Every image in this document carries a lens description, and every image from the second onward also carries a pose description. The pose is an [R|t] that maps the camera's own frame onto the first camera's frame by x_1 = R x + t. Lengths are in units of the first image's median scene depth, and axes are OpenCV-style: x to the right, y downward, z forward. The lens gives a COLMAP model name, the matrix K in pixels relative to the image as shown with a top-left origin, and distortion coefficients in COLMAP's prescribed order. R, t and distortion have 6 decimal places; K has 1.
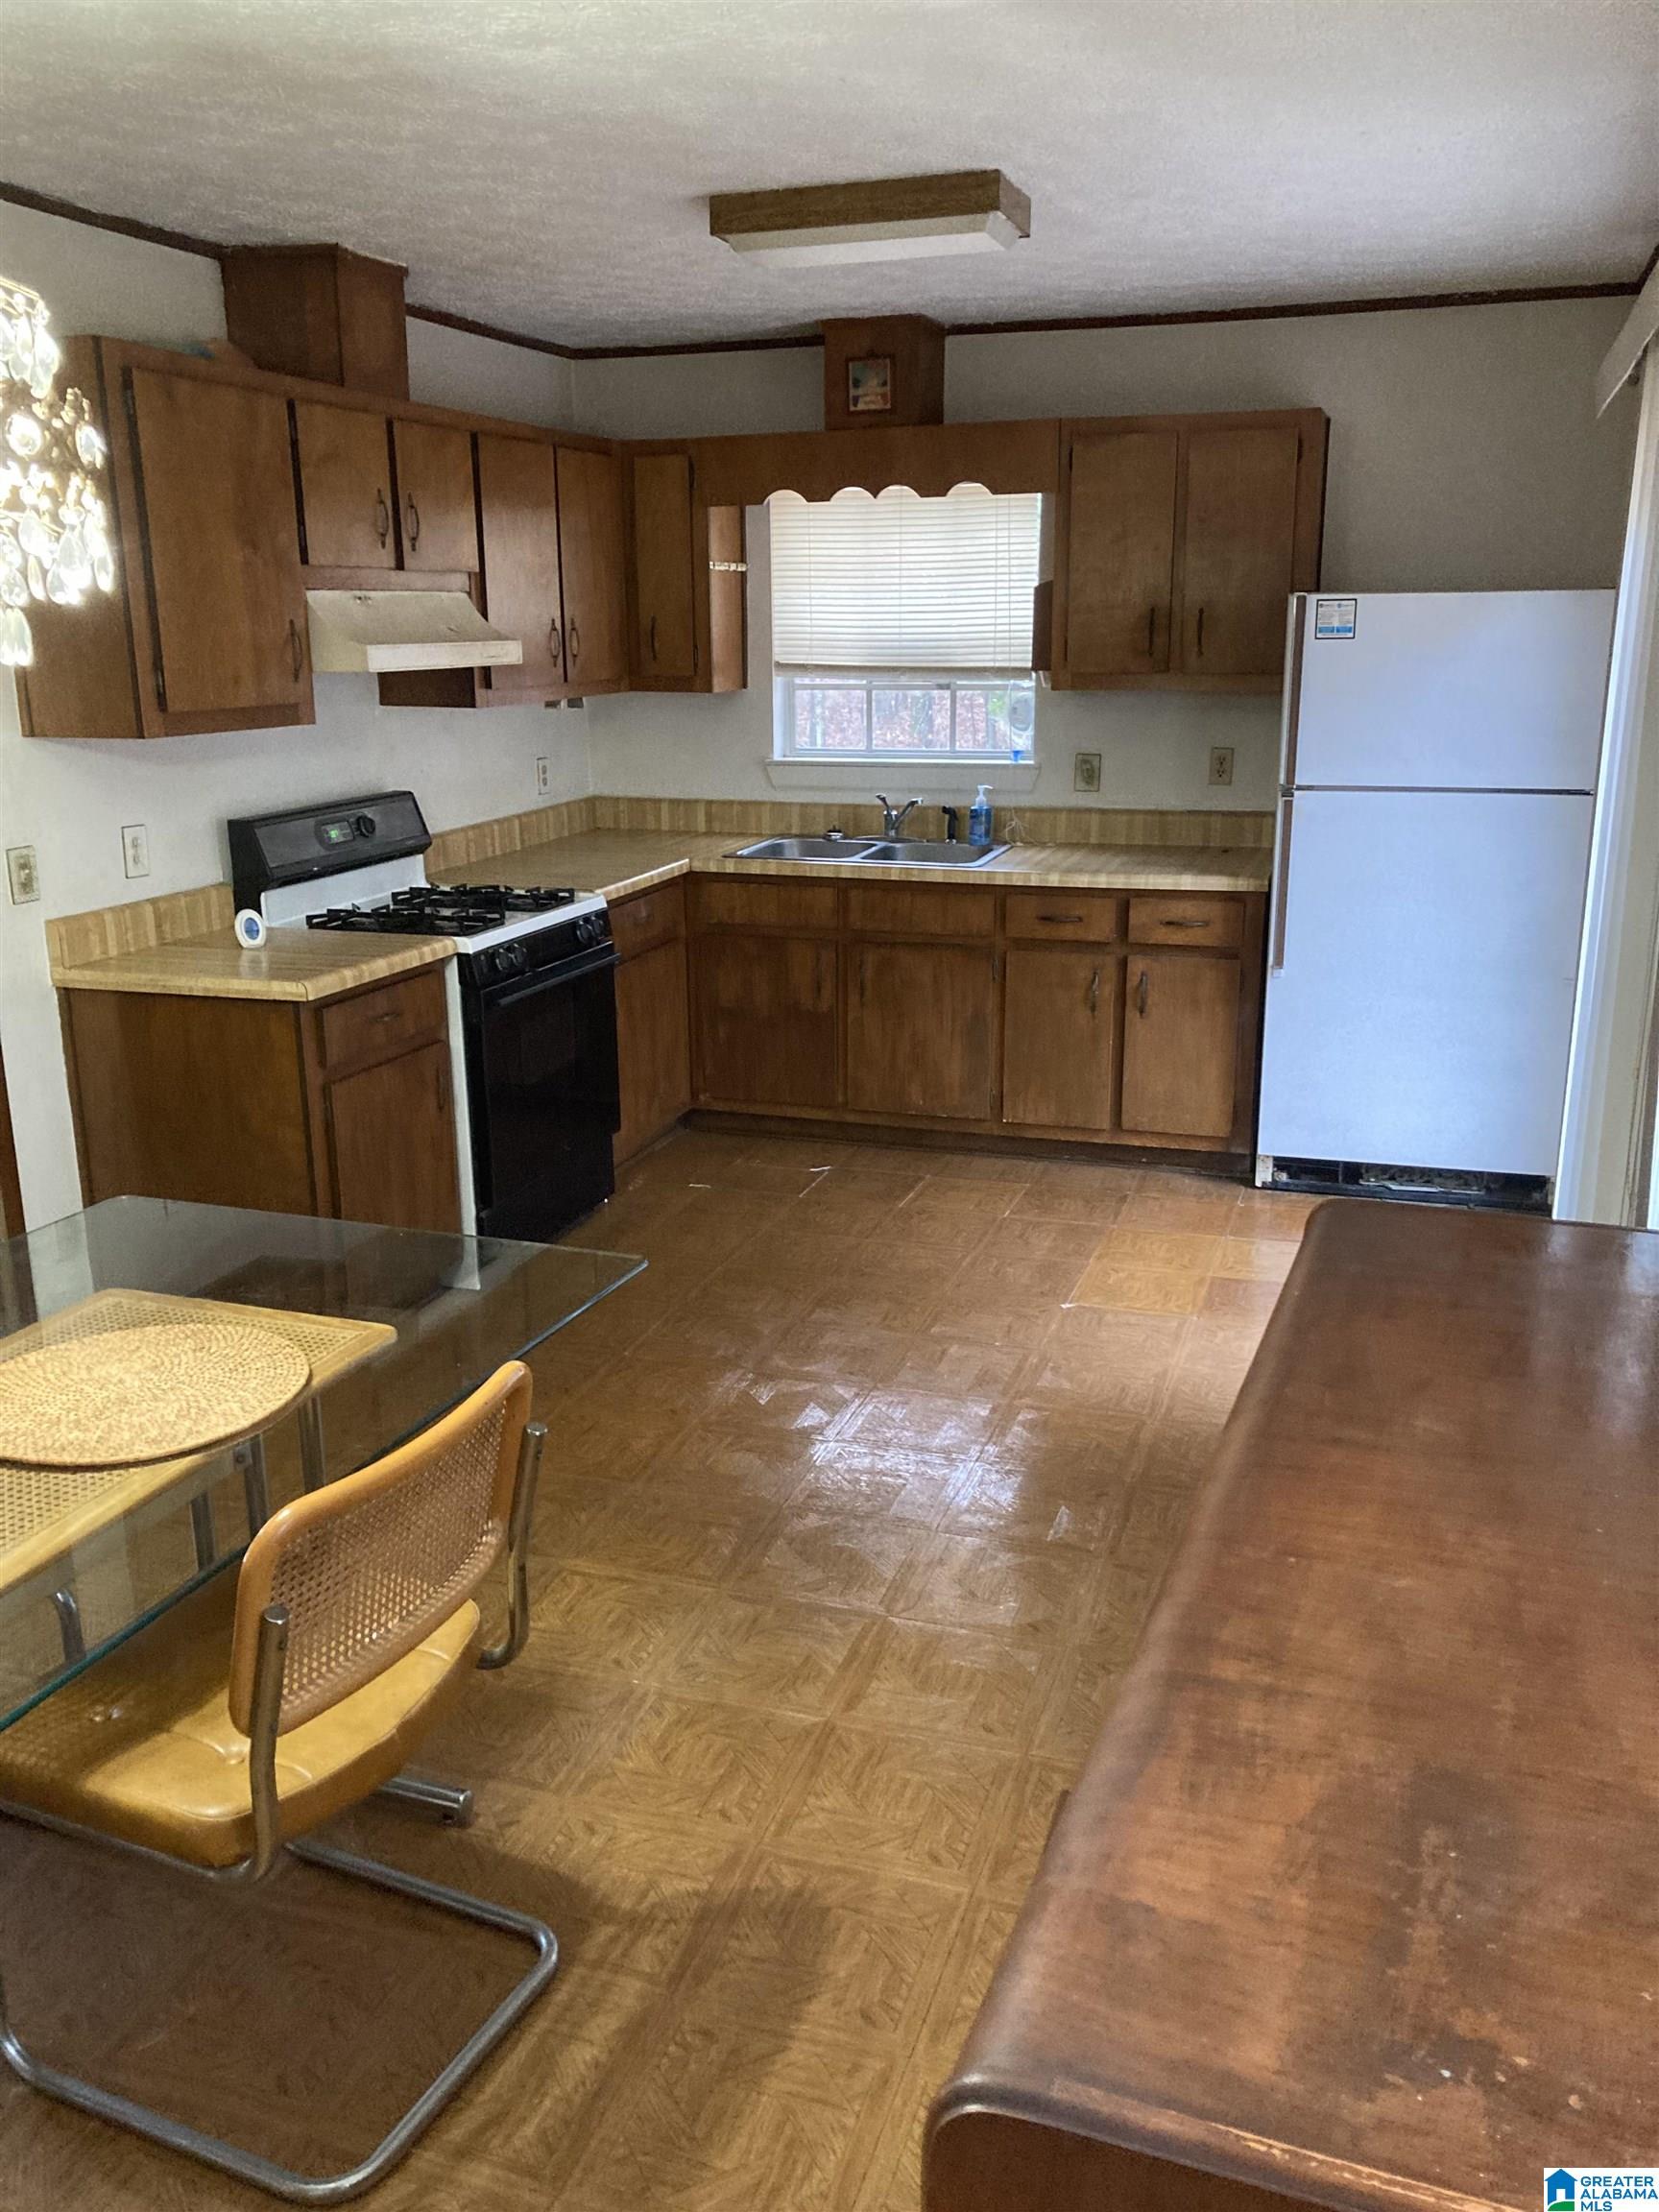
lens RADIAL K [[1840.2, 0, 831.5], [0, 1840.2, 1161.7], [0, 0, 1]] dist [0.059507, -0.171638]
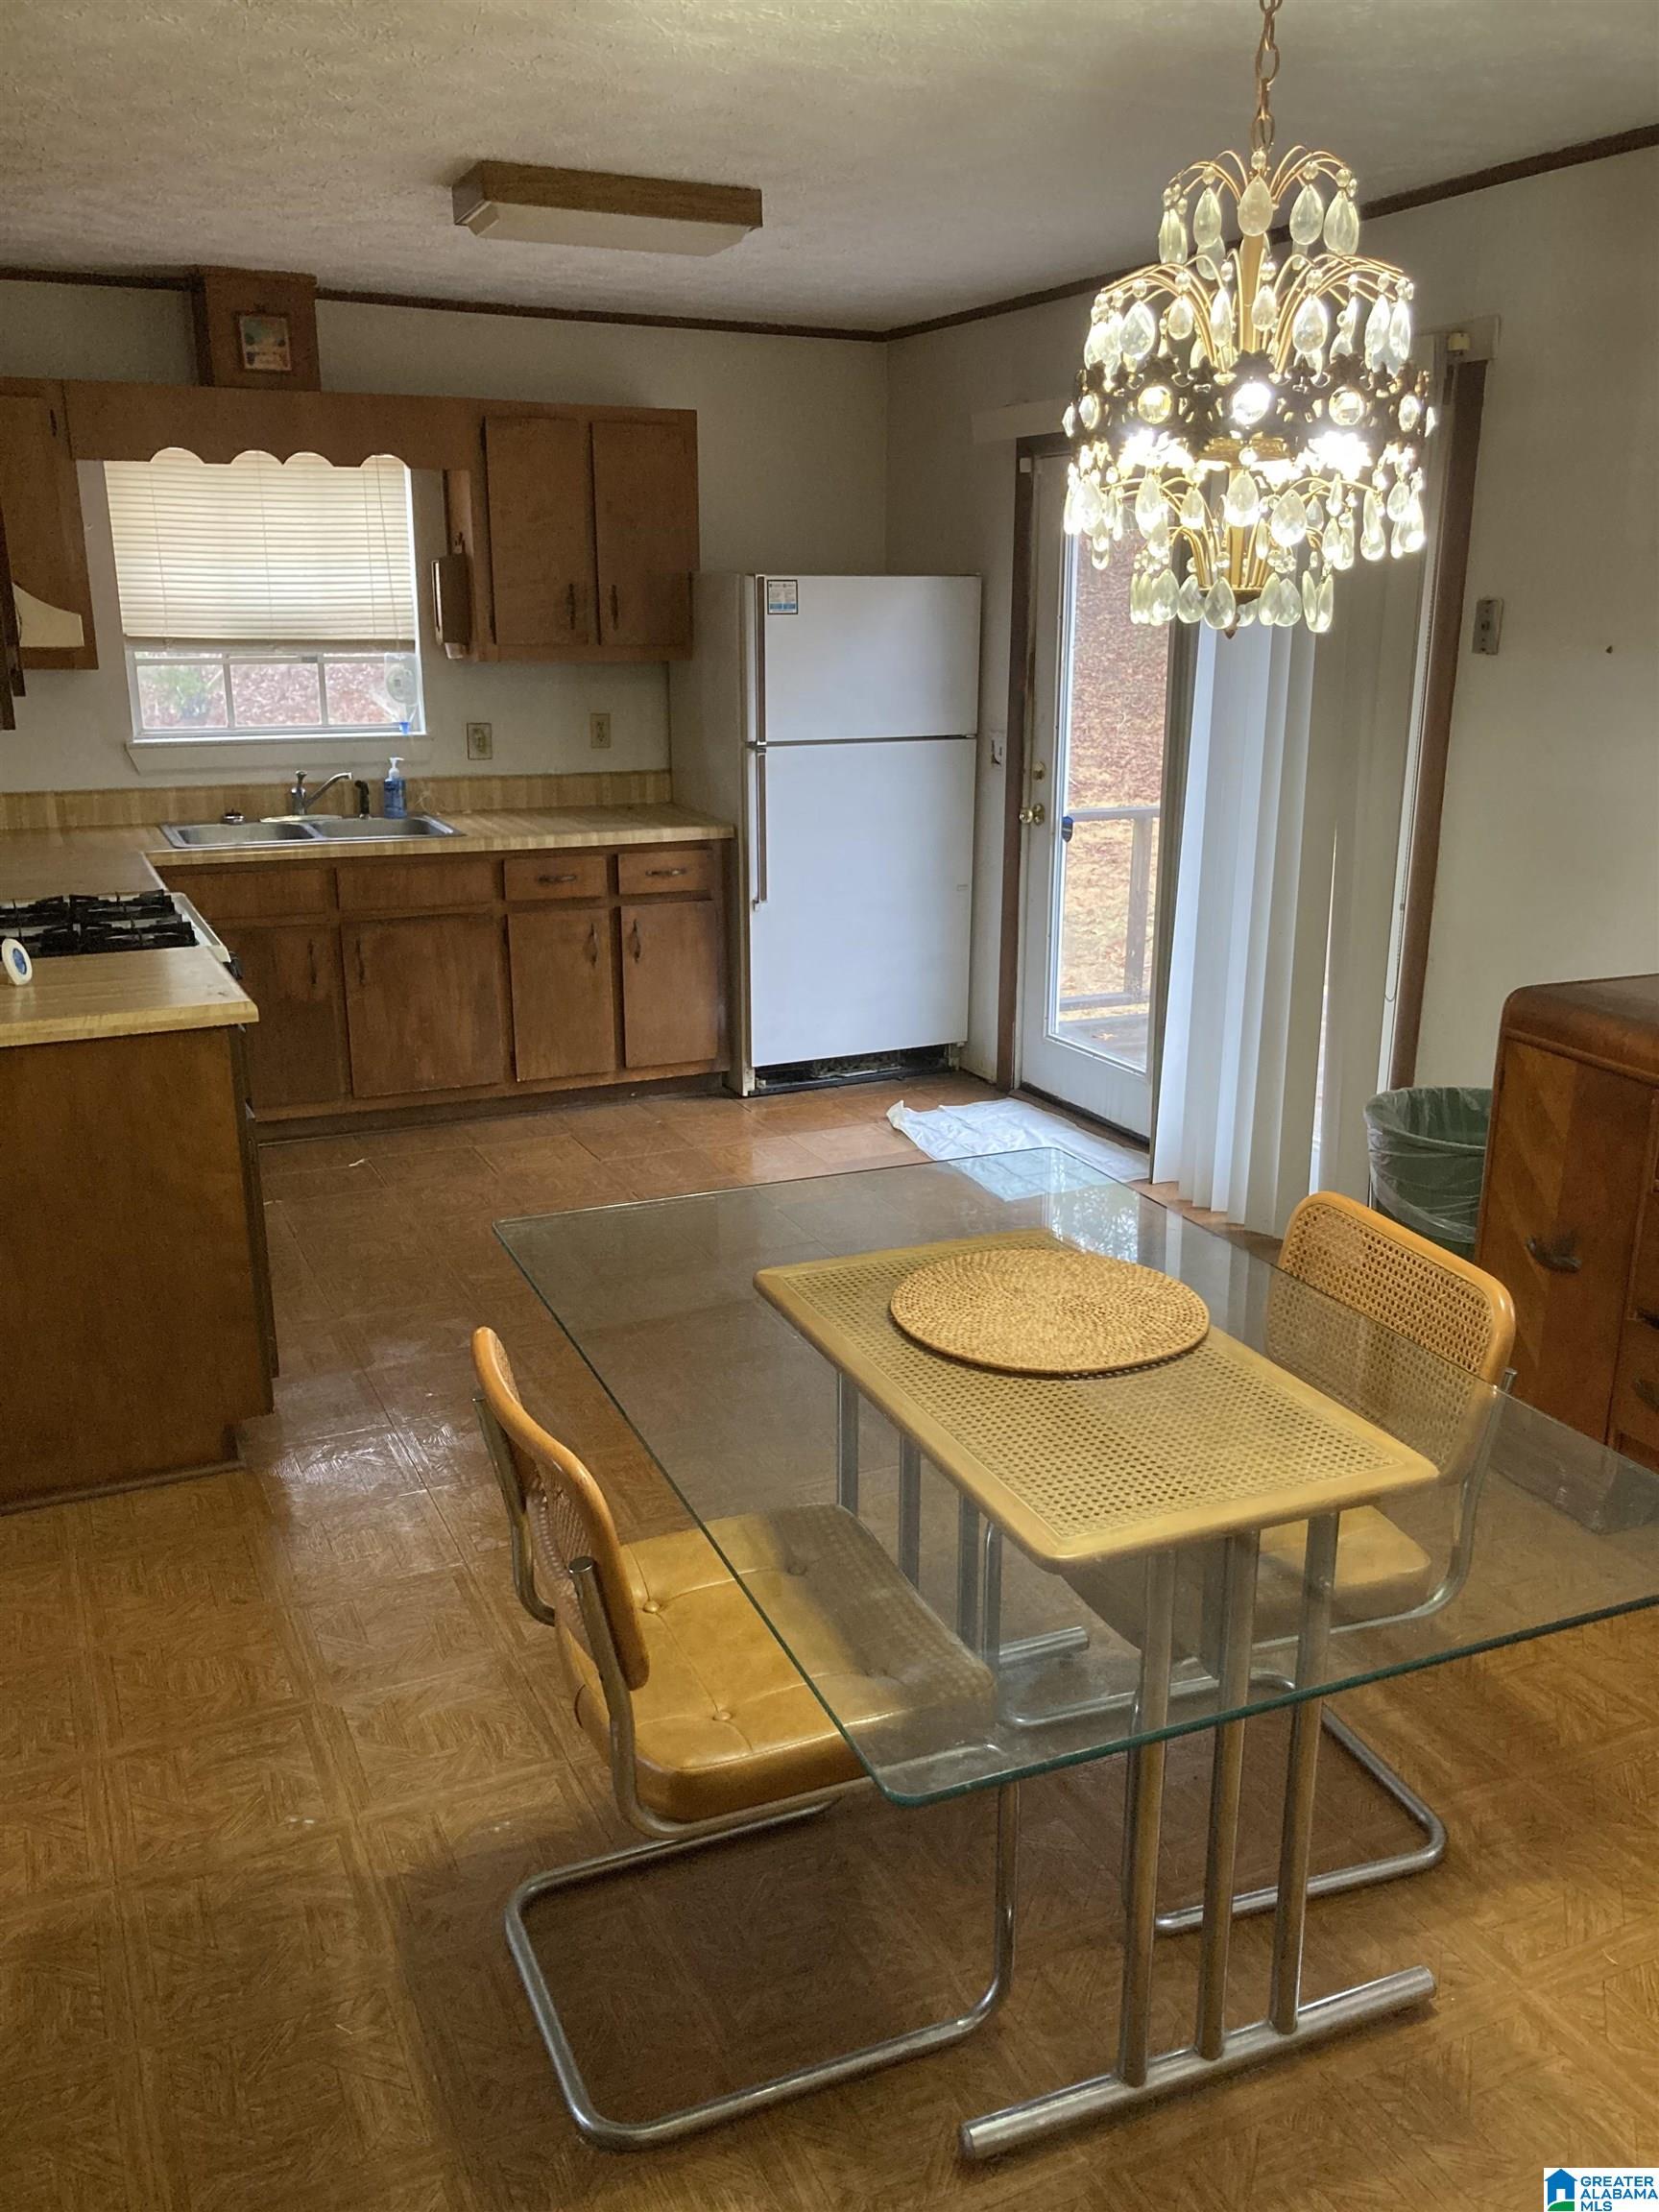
lens RADIAL K [[1801.3, 0, 829.5], [0, 1801.3, 1106.0], [0, 0, 1]] dist [0.053641, -0.043495]
pose [[0.725209, -0.175251, 0.665852, -0.460706], [0.184684, 0.981139, 0.057087, -0.033974], [-0.663297, 0.081572, 0.743897, 0.140371]]
